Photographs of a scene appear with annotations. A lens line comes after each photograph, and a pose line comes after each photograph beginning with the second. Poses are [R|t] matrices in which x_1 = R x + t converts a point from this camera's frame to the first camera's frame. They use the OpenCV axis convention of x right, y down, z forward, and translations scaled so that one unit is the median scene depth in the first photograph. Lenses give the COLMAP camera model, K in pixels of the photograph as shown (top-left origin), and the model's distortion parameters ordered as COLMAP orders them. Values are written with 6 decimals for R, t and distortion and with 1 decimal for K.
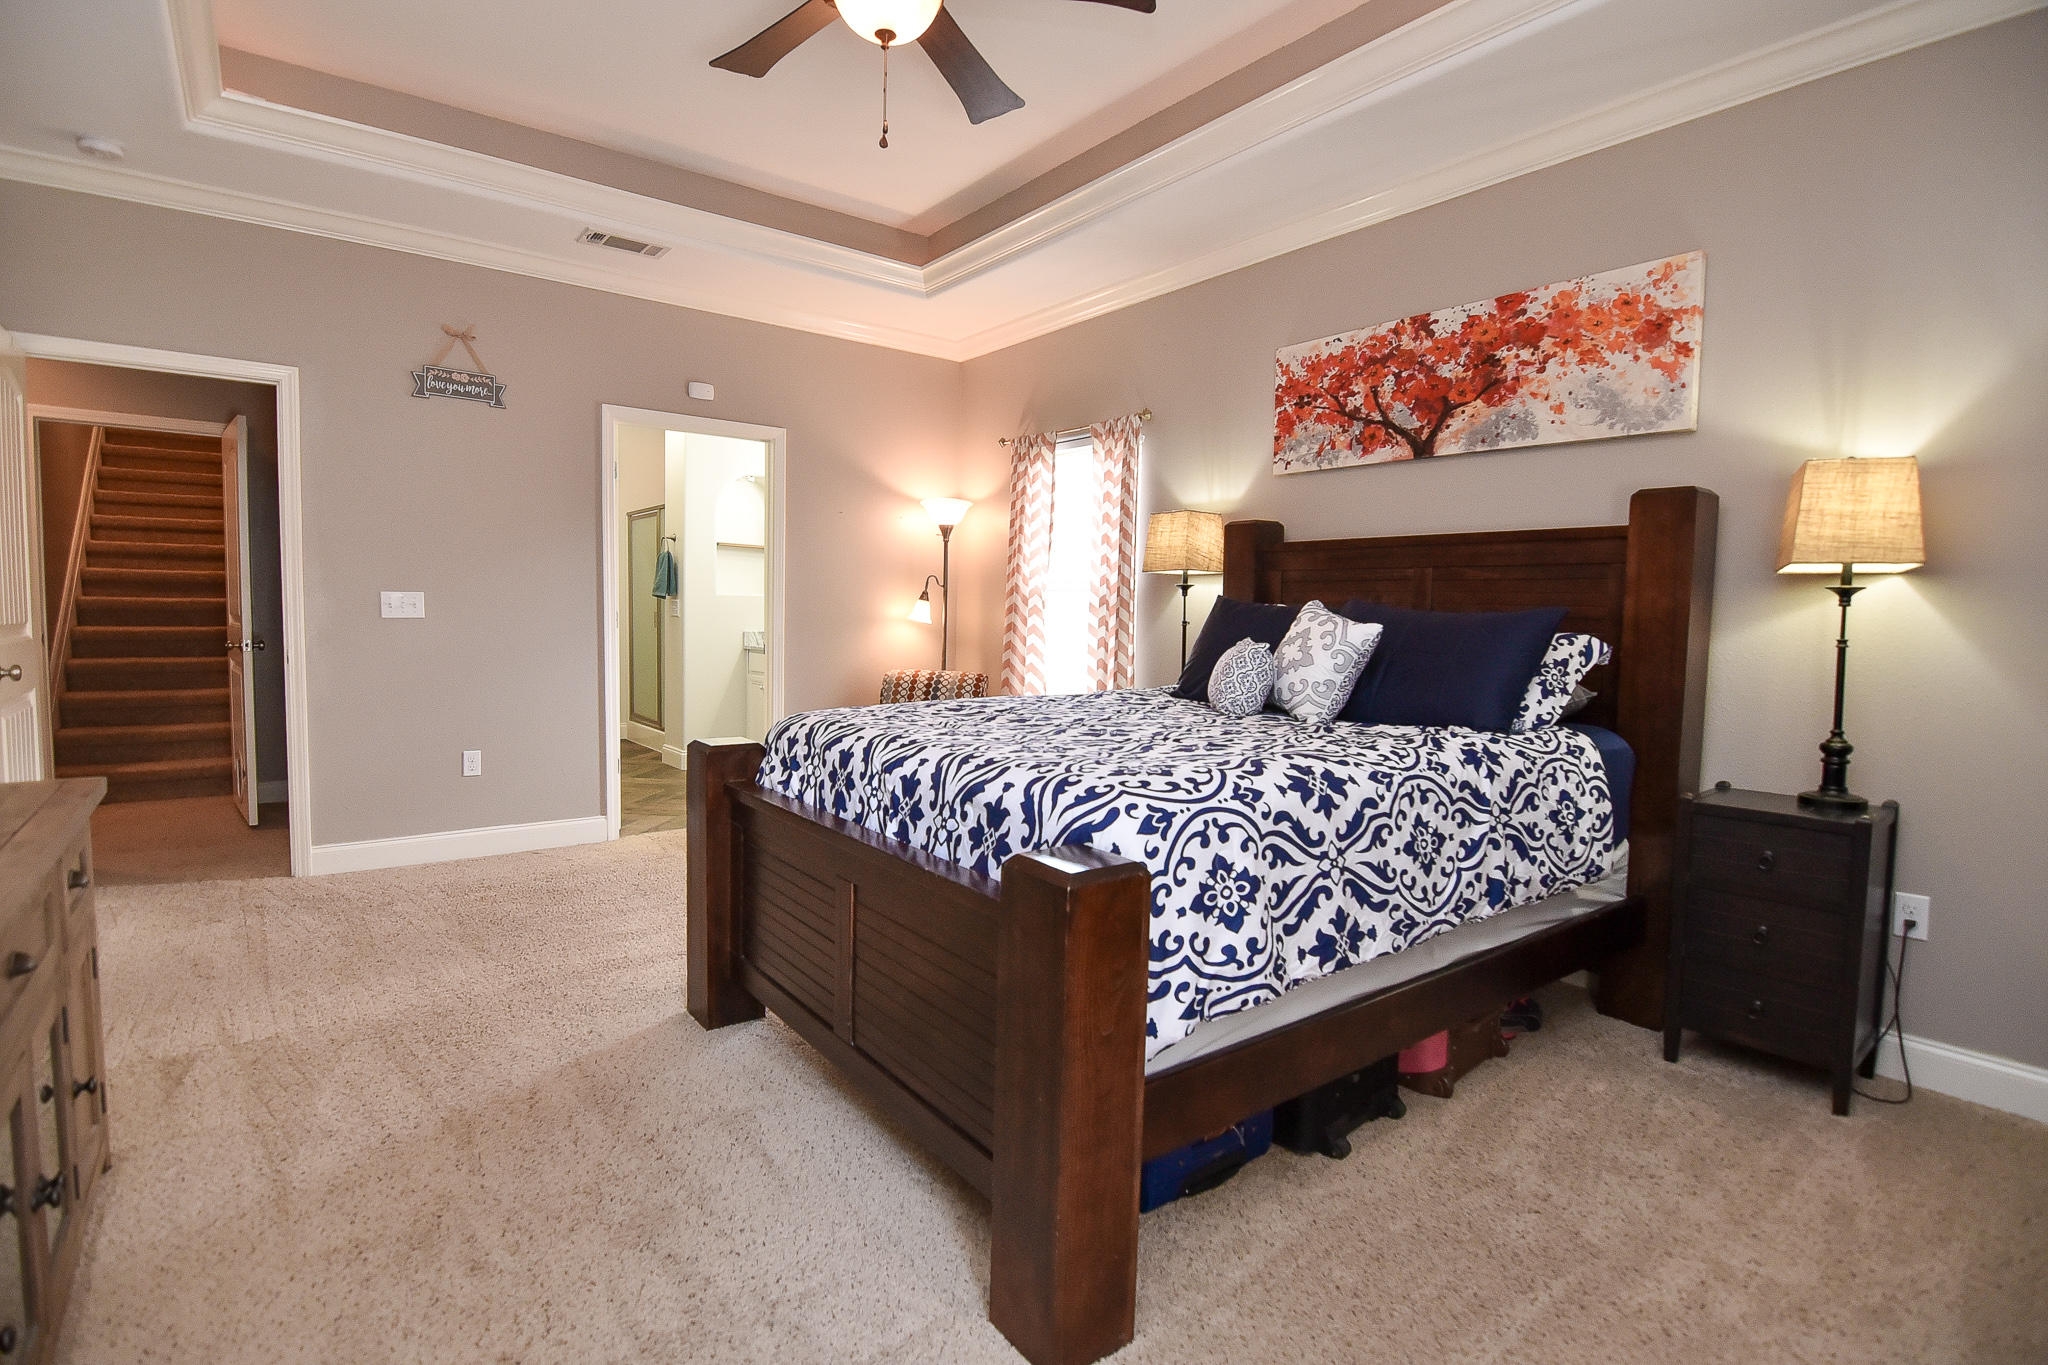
lens RADIAL K [[994.9, 0, 1020.7], [0, 994.9, 690.8], [0, 0, 1]] dist [-0.027644, 0.000277]
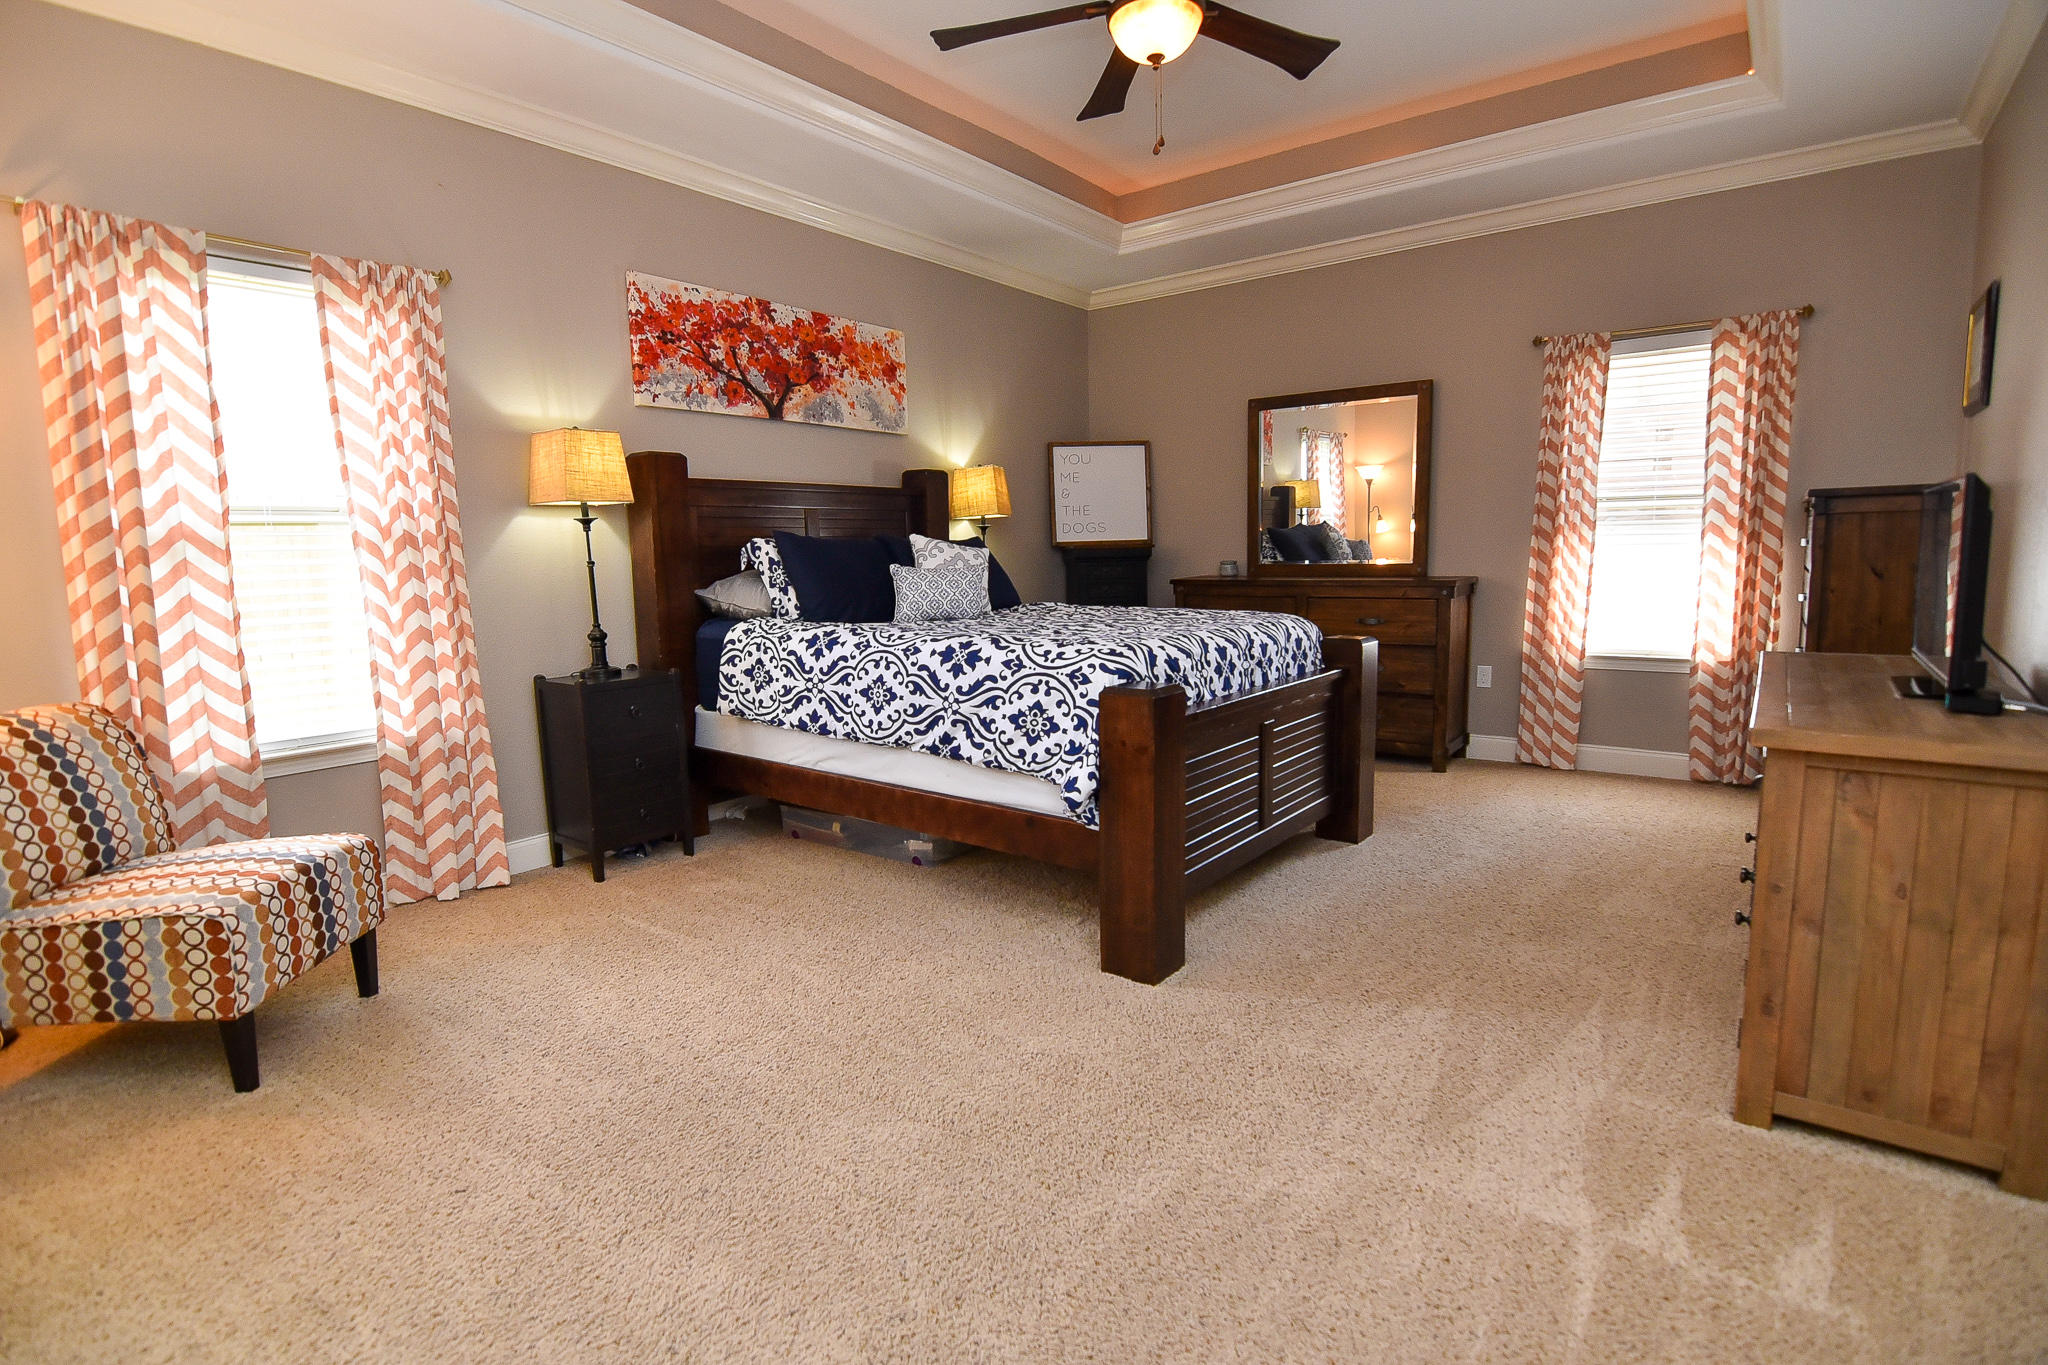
lens RADIAL K [[994.9, 0, 1020.7], [0, 994.9, 690.8], [0, 0, 1]] dist [-0.027644, 0.000277]
pose [[-0.258809, -0.162168, 0.952218, -0.903361], [0.078024, 0.979075, 0.187948, -0.108327], [-0.962772, 0.122938, -0.240740, 1.020613]]
